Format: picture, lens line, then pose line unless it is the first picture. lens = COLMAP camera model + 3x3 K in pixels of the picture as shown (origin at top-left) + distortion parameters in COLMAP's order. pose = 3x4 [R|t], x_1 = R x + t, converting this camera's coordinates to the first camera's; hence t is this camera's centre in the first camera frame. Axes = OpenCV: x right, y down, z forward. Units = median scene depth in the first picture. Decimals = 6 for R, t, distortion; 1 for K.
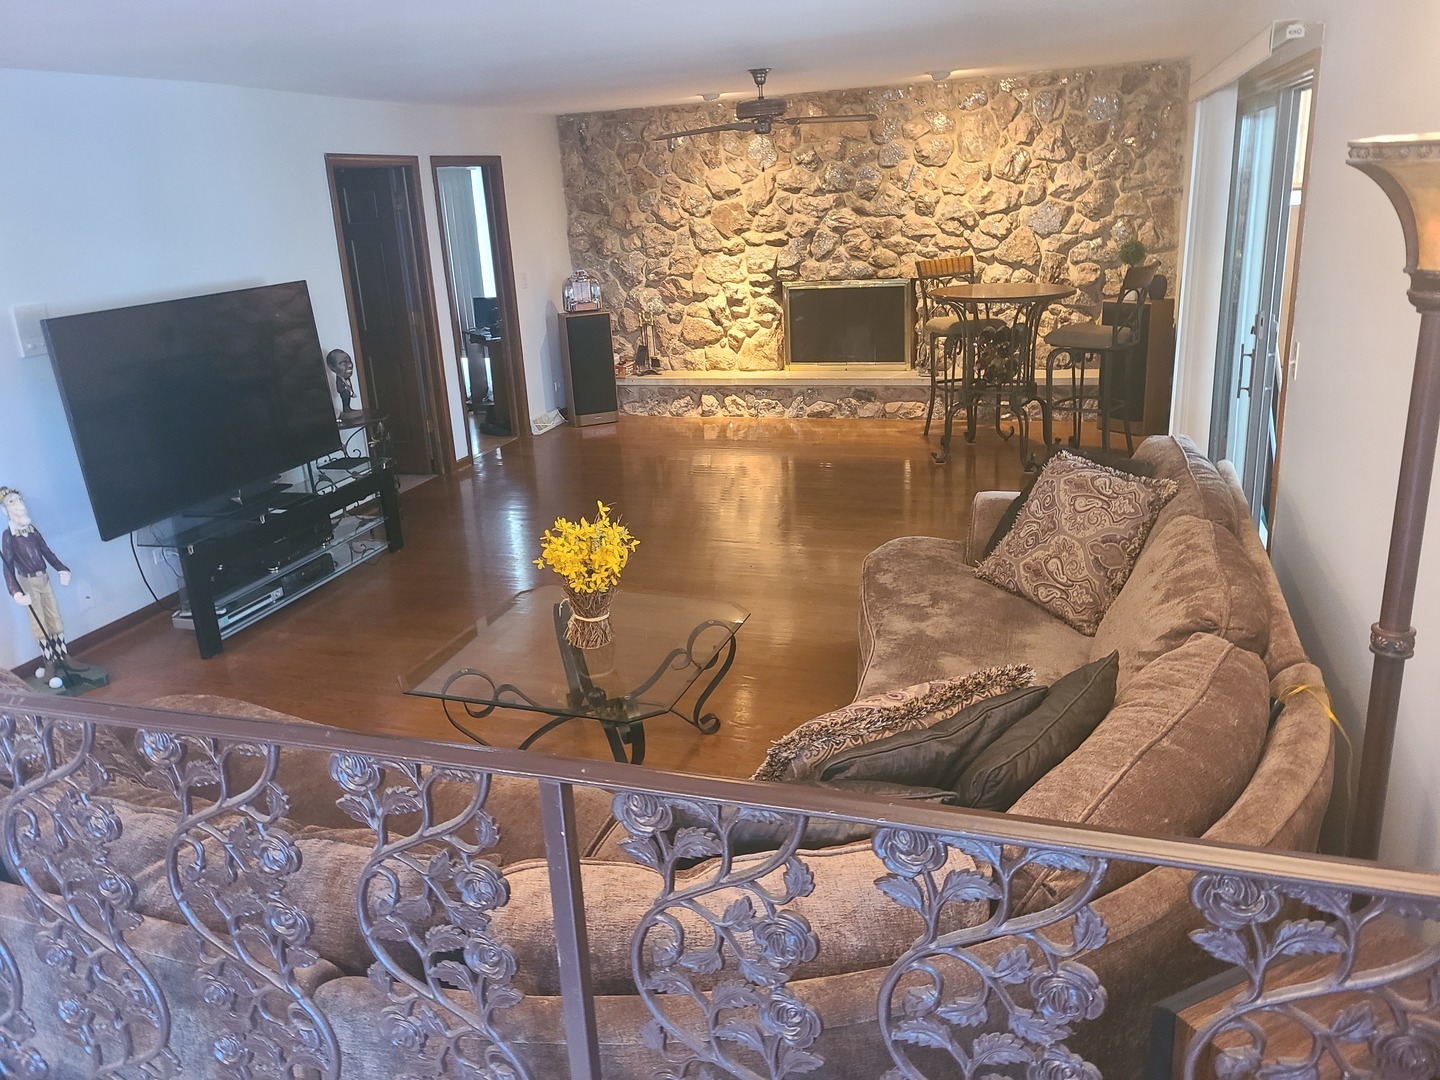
lens RADIAL K [[1077.9, 0, 696.9], [0, 1077.9, 497.5], [0, 0, 1]] dist [0.063311, -0.052615]
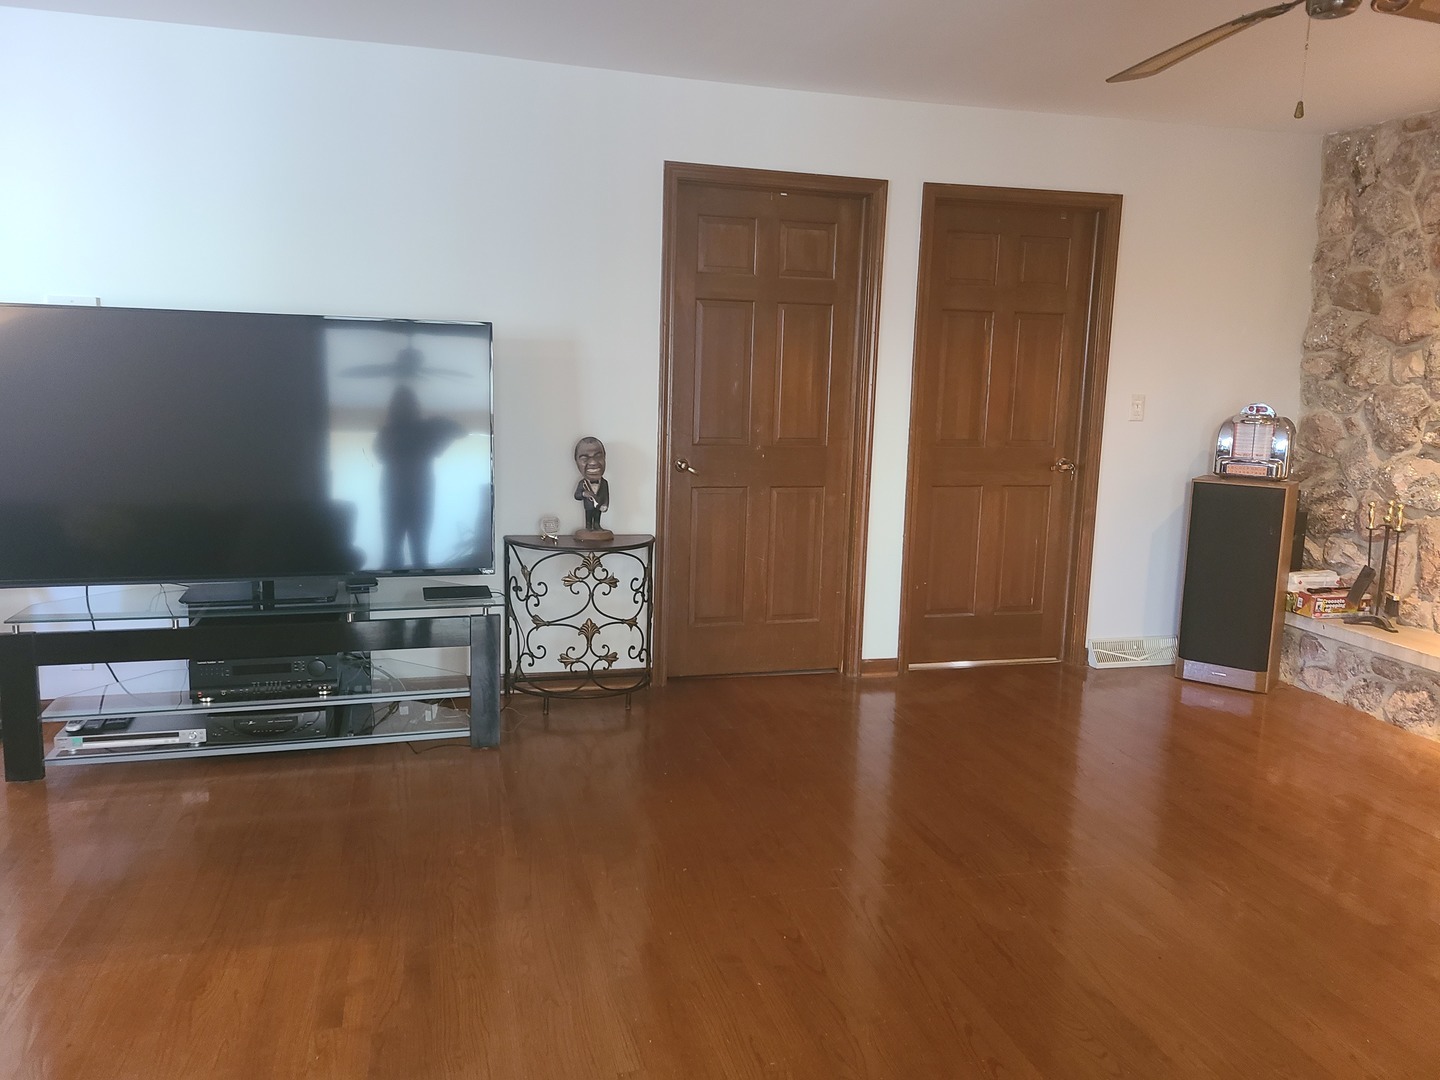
lens RADIAL K [[1077.9, 0, 719.8], [0, 1077.9, 524.7], [0, 0, 1]] dist [0.063311, -0.052615]
pose [[0.558363, 0.199558, -0.805237, 0.196263], [-0.288813, 0.956677, 0.036822, -0.095779], [0.777701, 0.212003, 0.591808, 0.486095]]
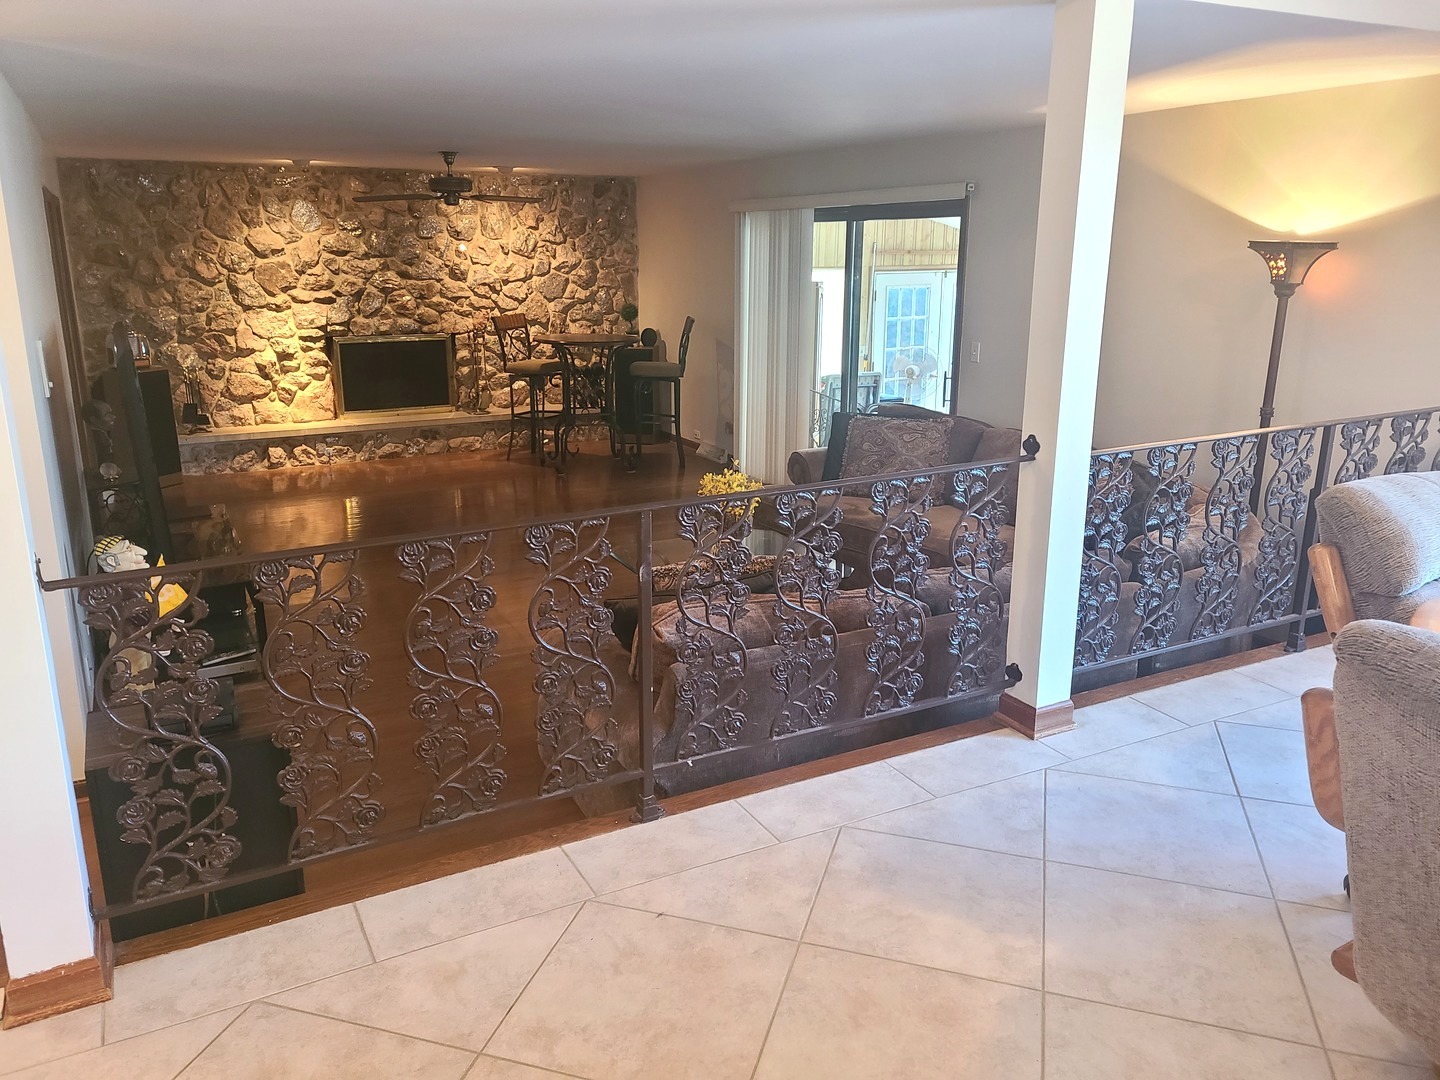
lens RADIAL K [[1077.9, 0, 695.3], [0, 1077.9, 515.4], [0, 0, 1]] dist [0.063311, -0.052615]
pose [[0.687568, -0.122911, 0.715642, -0.472271], [0.164112, 0.986372, 0.011735, 0.022007], [-0.707331, 0.109376, 0.698369, 0.012536]]
